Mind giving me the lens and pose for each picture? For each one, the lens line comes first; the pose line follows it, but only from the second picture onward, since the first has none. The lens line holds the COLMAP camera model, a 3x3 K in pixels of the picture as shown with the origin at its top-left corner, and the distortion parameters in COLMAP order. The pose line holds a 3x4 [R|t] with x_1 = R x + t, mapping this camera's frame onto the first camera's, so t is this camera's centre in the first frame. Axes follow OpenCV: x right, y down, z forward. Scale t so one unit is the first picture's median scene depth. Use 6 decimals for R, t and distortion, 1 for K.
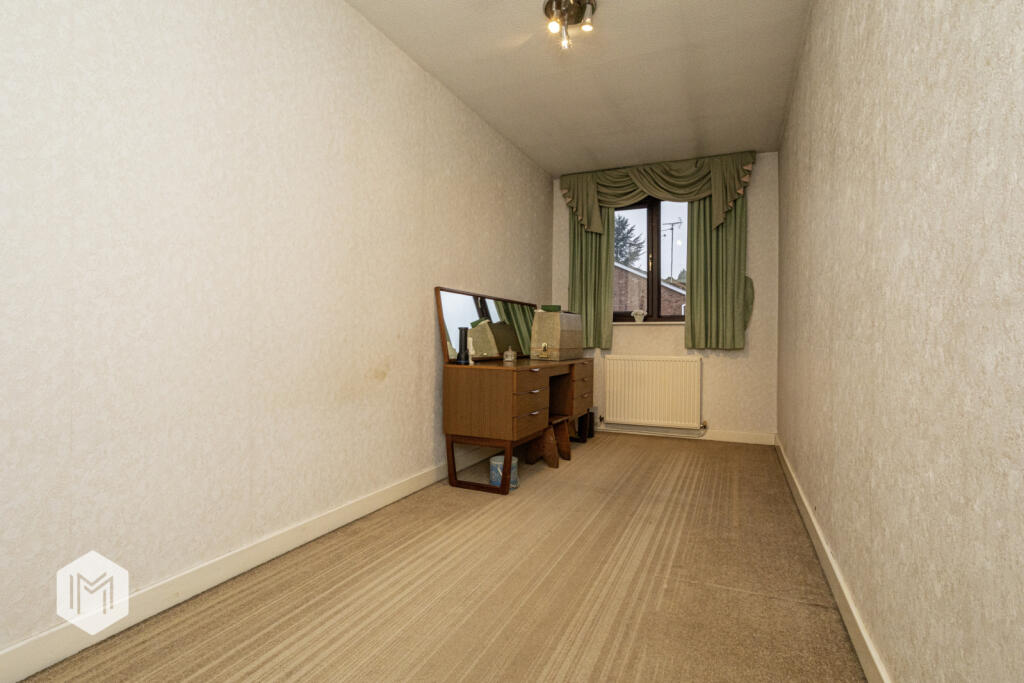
lens RADIAL K [[494.3, 0, 510.5], [0, 494.3, 341.6], [0, 0, 1]] dist [-0.058411, 0.039177]
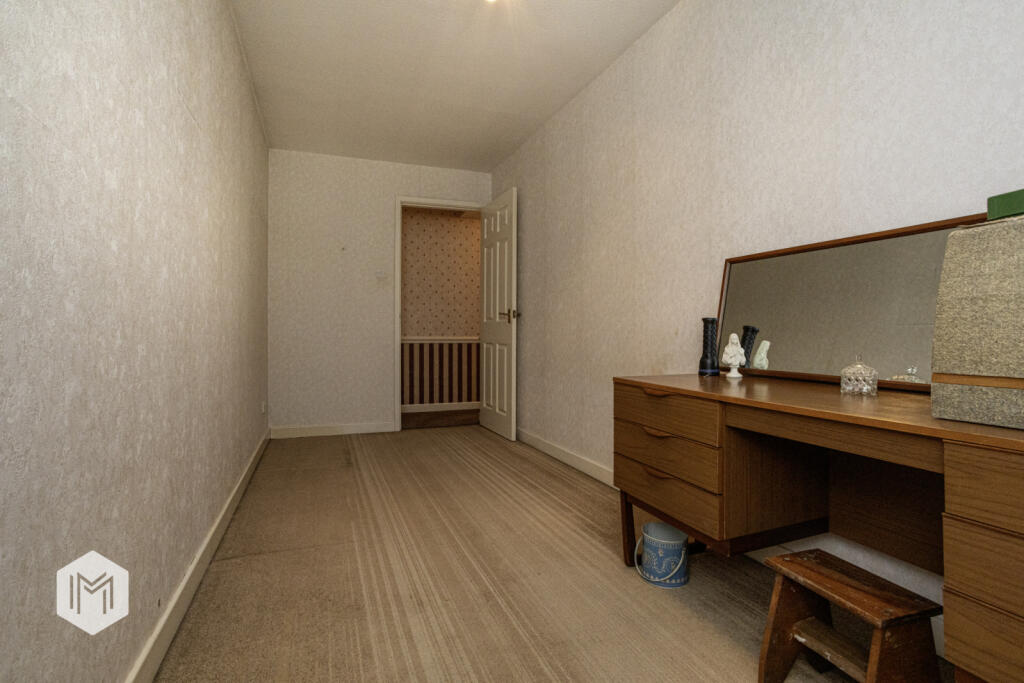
lens RADIAL K [[494.3, 0, 510.5], [0, 494.3, 341.6], [0, 0, 1]] dist [-0.058411, 0.039177]
pose [[-0.698101, -0.003094, -0.715993, 0.725785], [-0.014547, 0.999846, 0.009864, -0.000791], [0.715852, 0.017301, -0.698038, 1.675179]]
